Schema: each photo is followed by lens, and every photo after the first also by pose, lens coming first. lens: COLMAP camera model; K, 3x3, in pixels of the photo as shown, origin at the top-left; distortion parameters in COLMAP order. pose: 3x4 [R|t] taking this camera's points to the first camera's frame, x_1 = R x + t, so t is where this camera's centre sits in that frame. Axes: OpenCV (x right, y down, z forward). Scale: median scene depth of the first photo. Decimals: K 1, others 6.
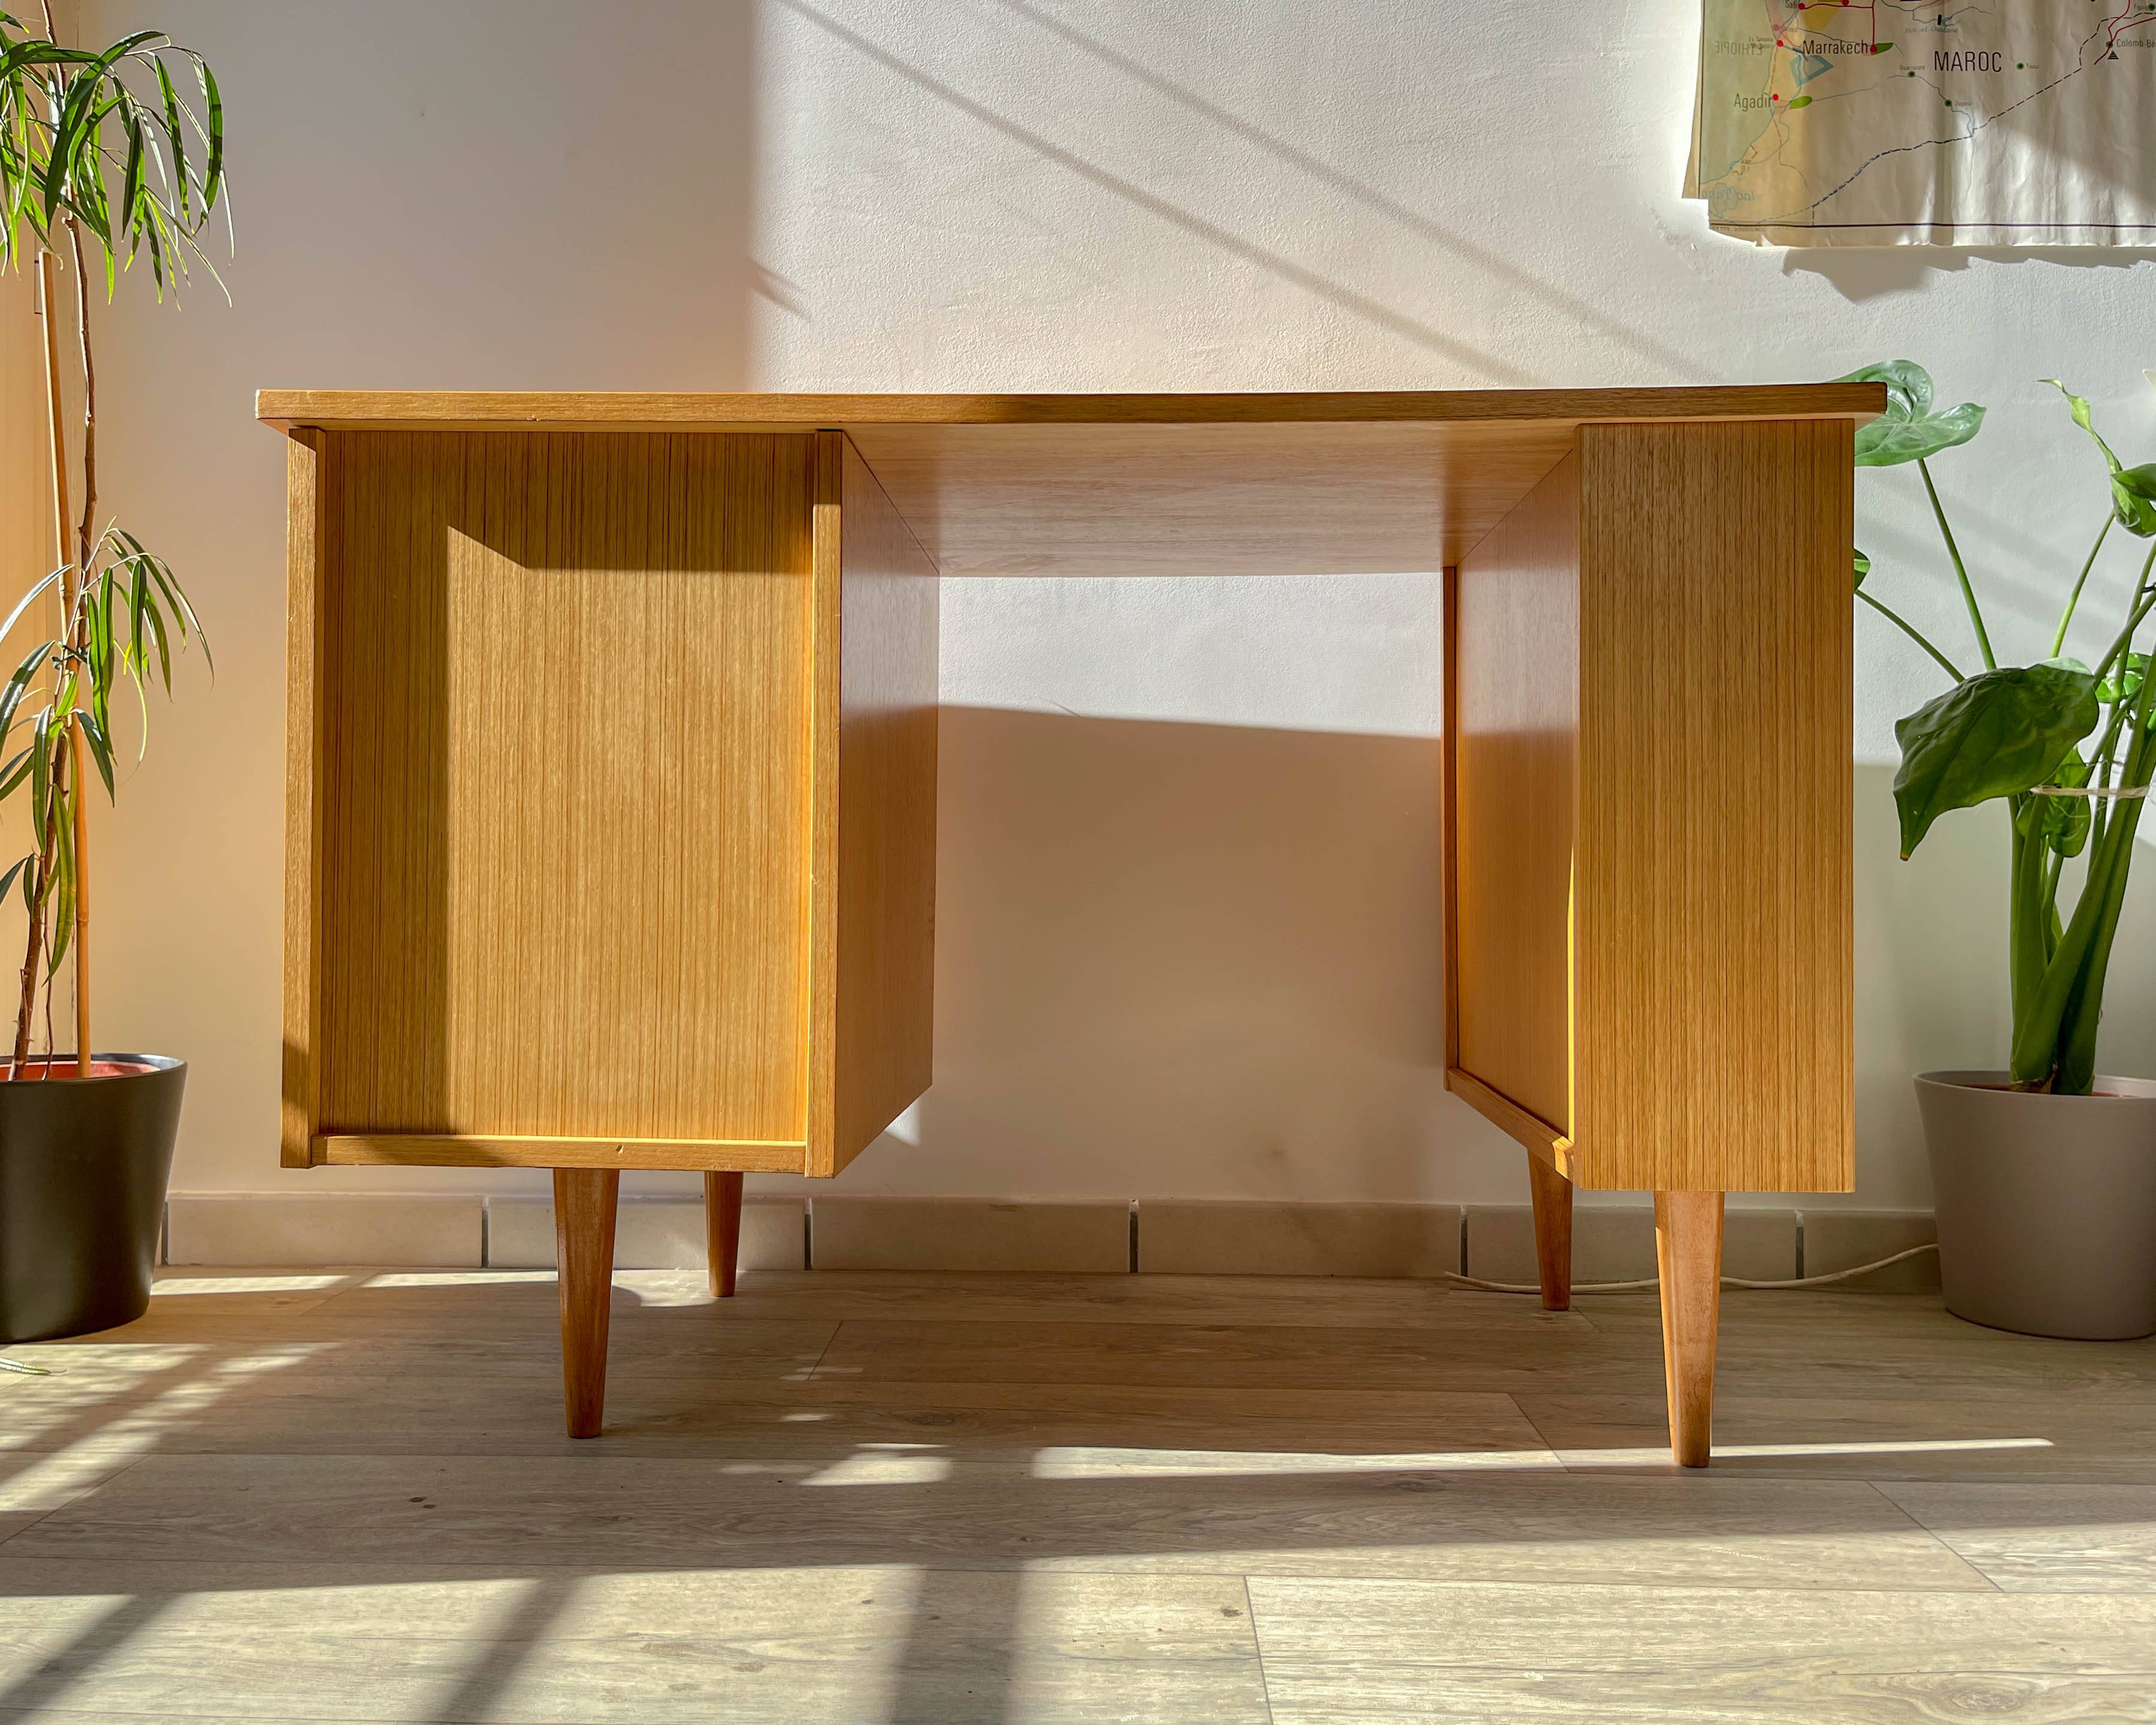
lens RADIAL K [[1834.6, 0, 1052.2], [0, 1834.6, 875.0], [0, 0, 1]] dist [0.103344, -0.147708]
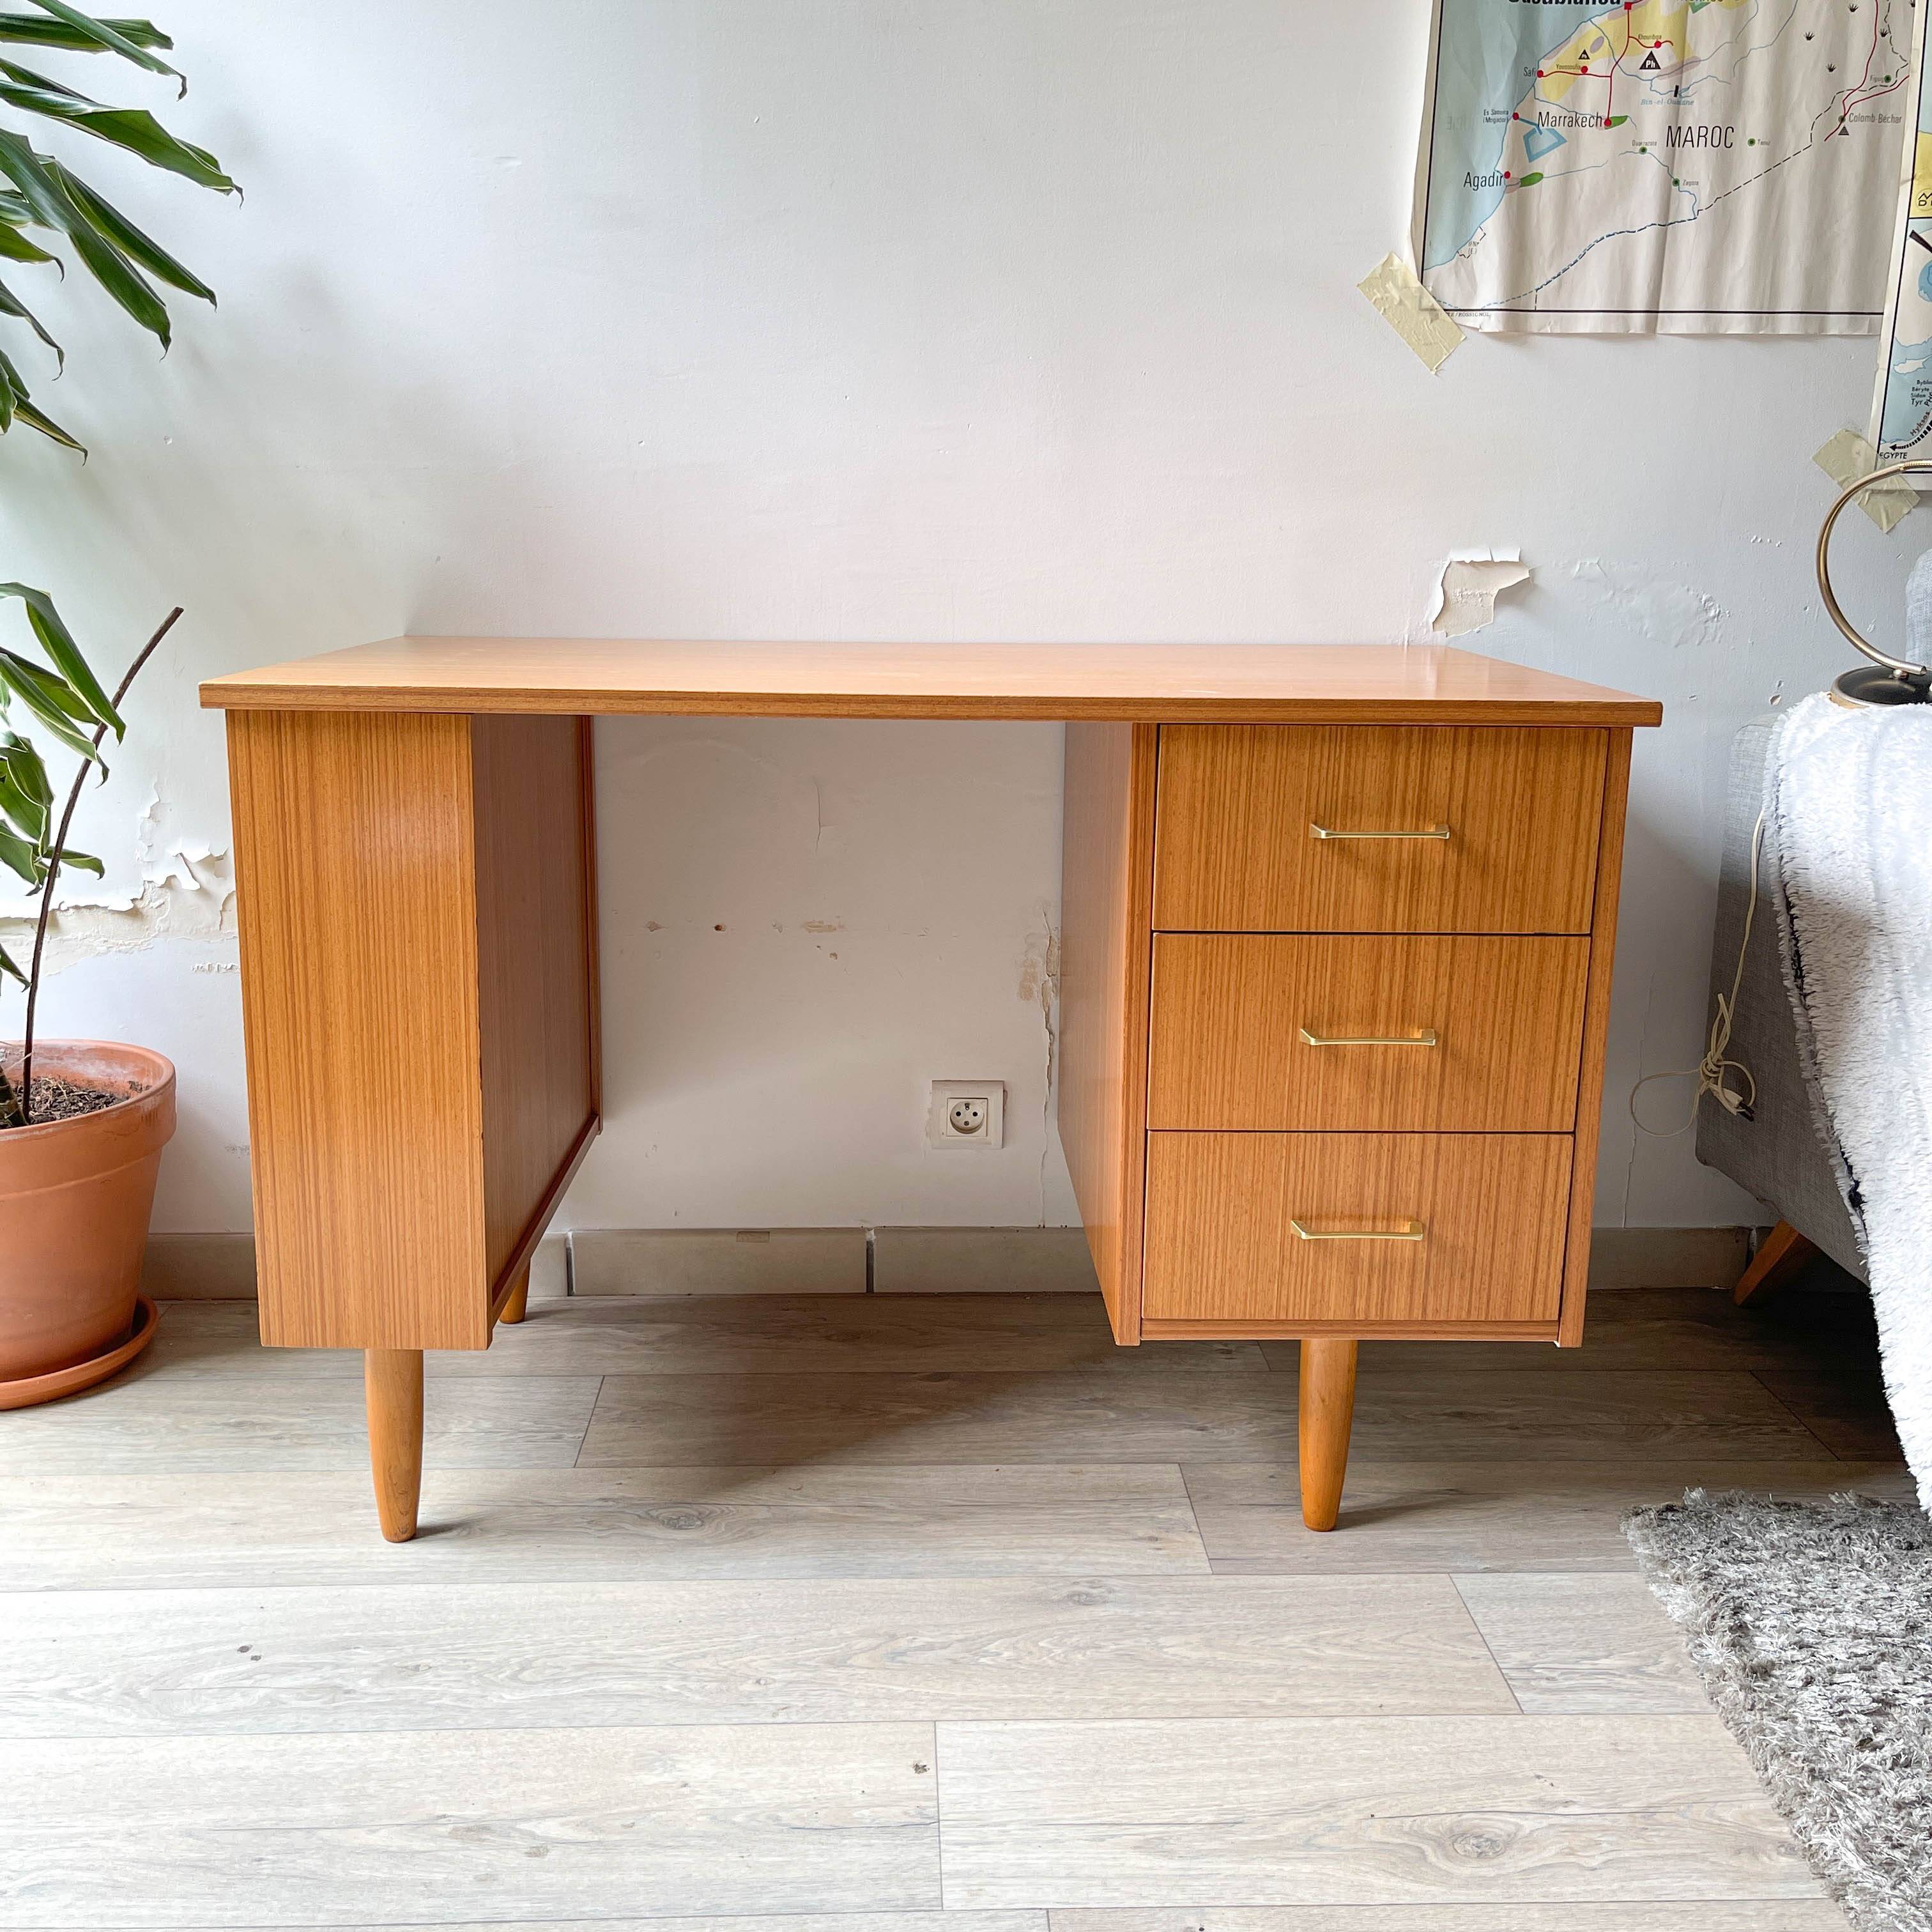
lens RADIAL K [[1959.6, 0, 967.6], [0, 1959.6, 985.3], [0, 0, 1]] dist [0.035055, -0.013559]
pose [[0.997317, -0.011433, 0.072307, 0.033445], [-0.005716, 0.972550, 0.232622, -0.390910], [-0.072982, -0.232411, 0.969876, -0.161711]]
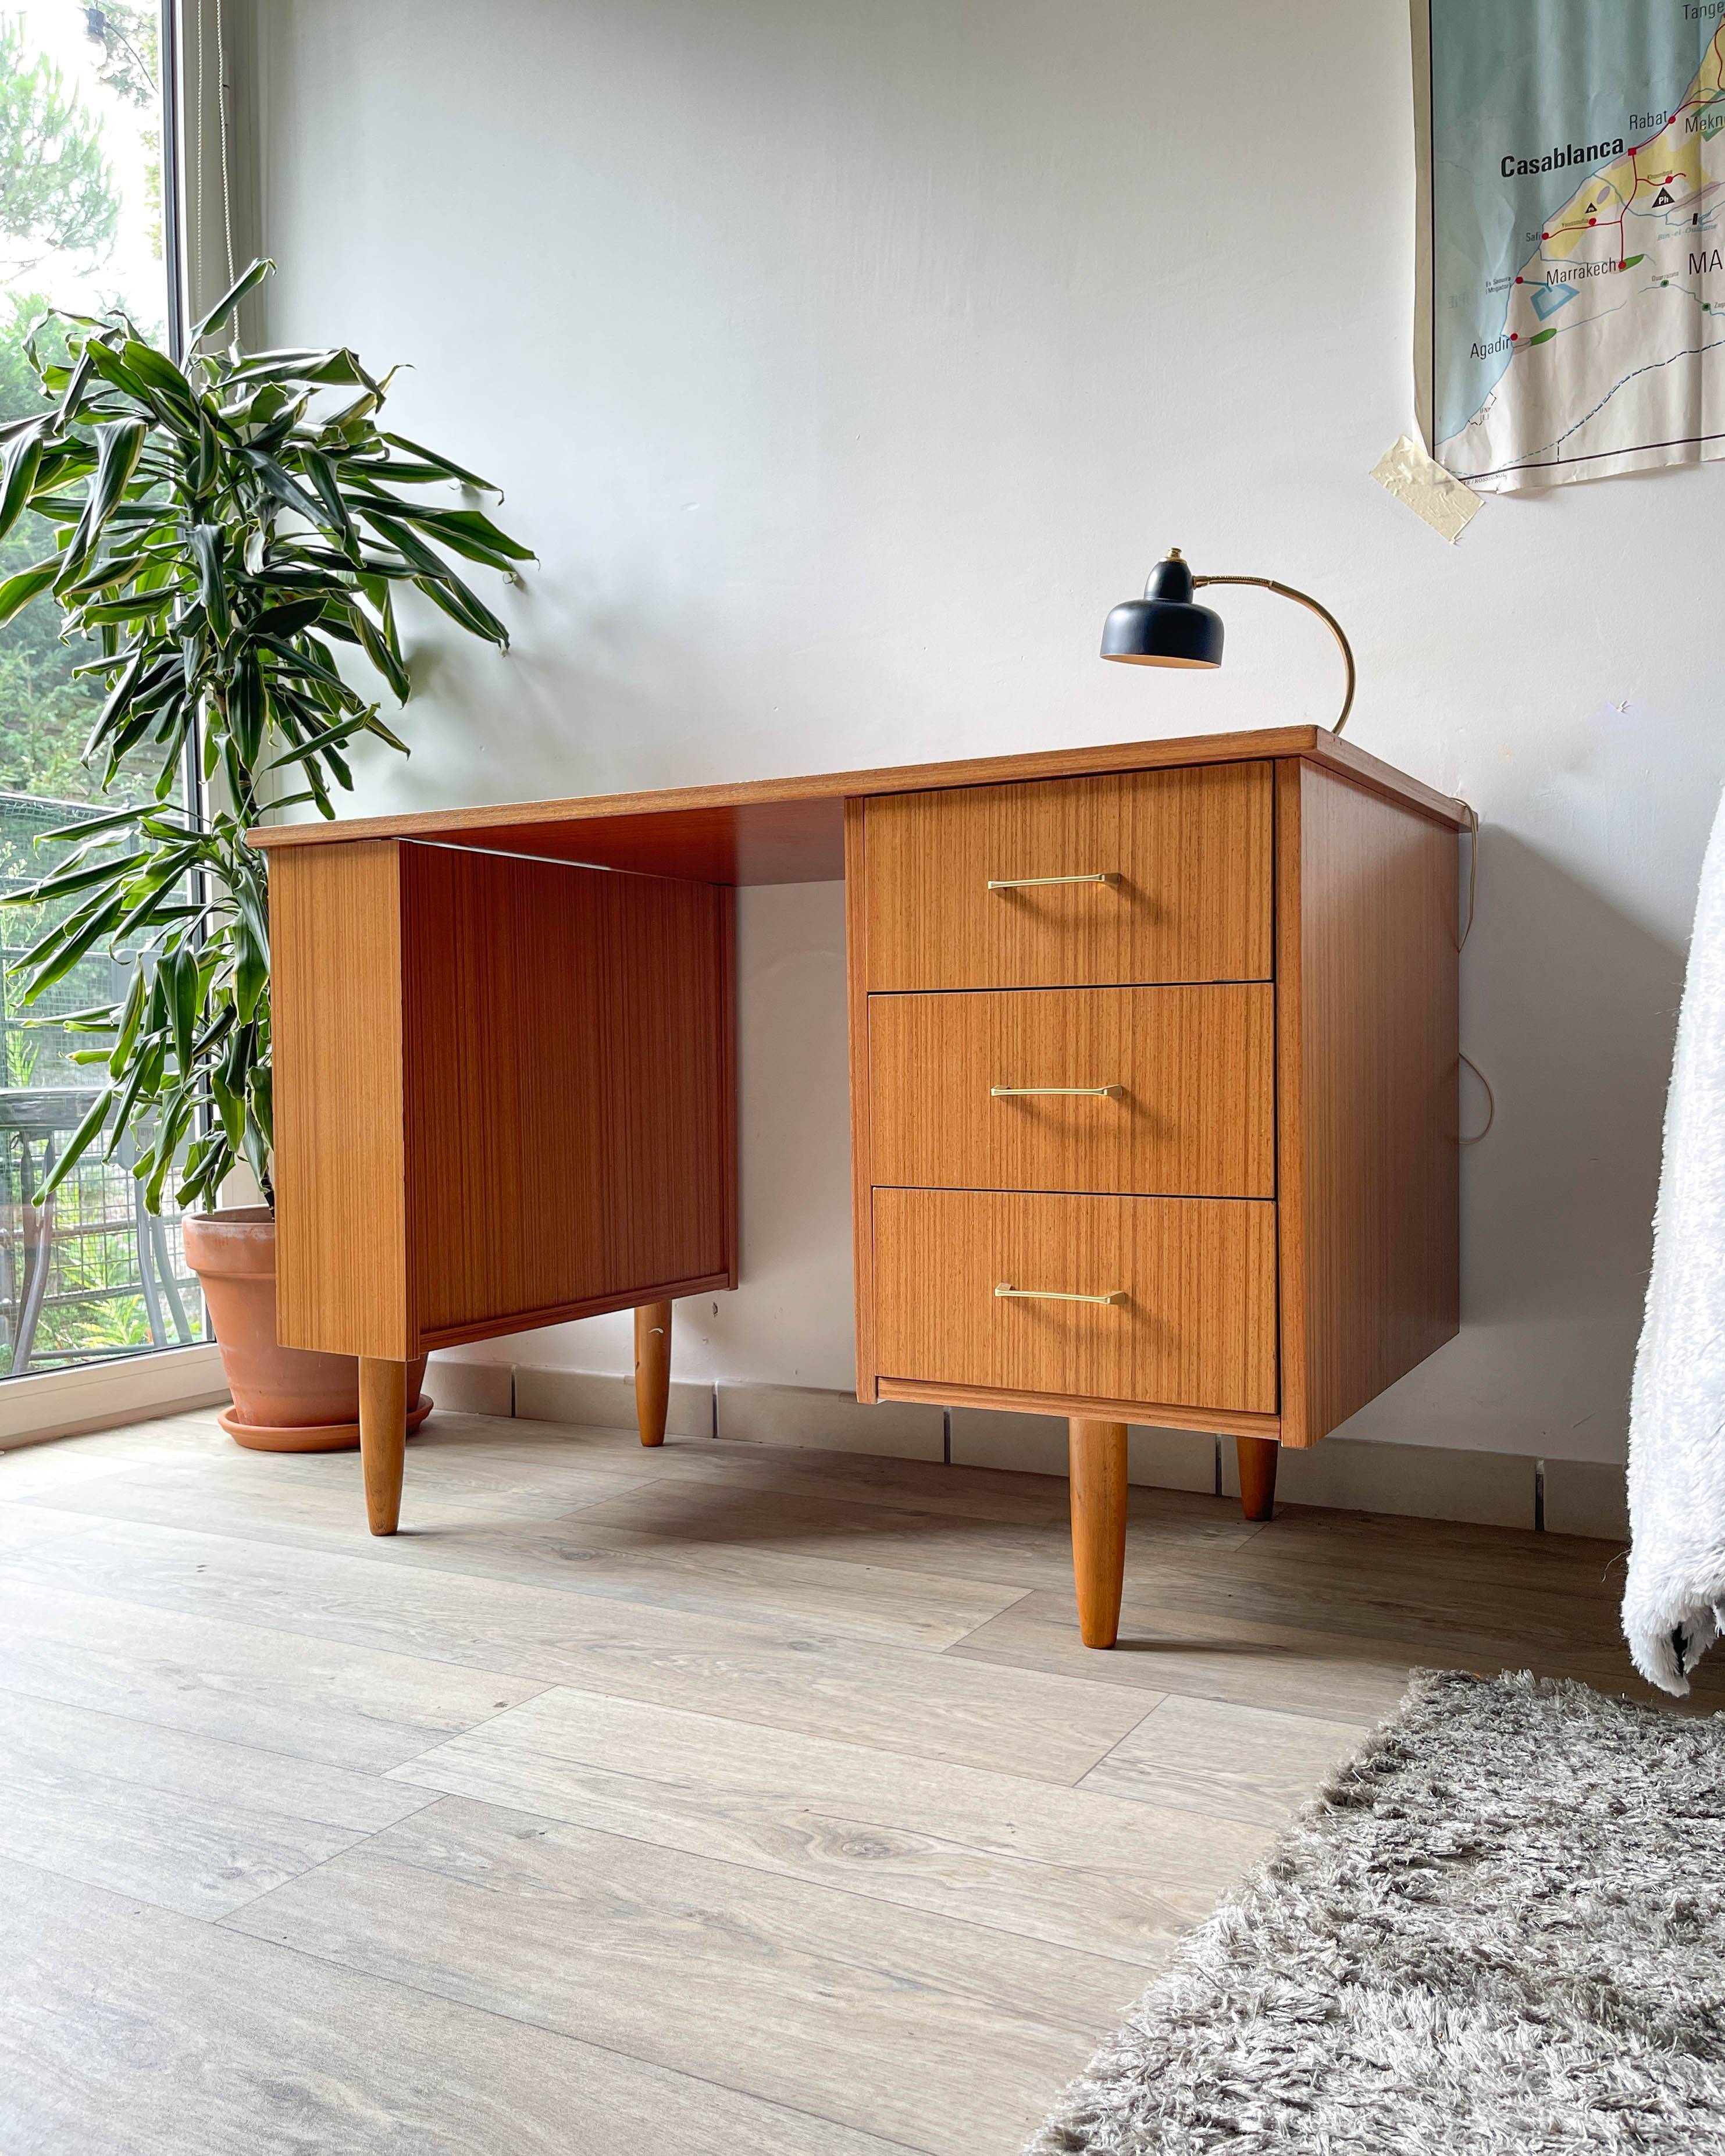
lens RADIAL K [[1777.9, 0, 861.1], [0, 1777.9, 1147.8], [0, 0, 1]] dist [0.077756, -0.115346]
pose [[0.889983, 0.005333, -0.455963, 0.844766], [0.018716, 0.998662, 0.048212, -0.067795], [0.455610, -0.051441, 0.888692, -0.035678]]
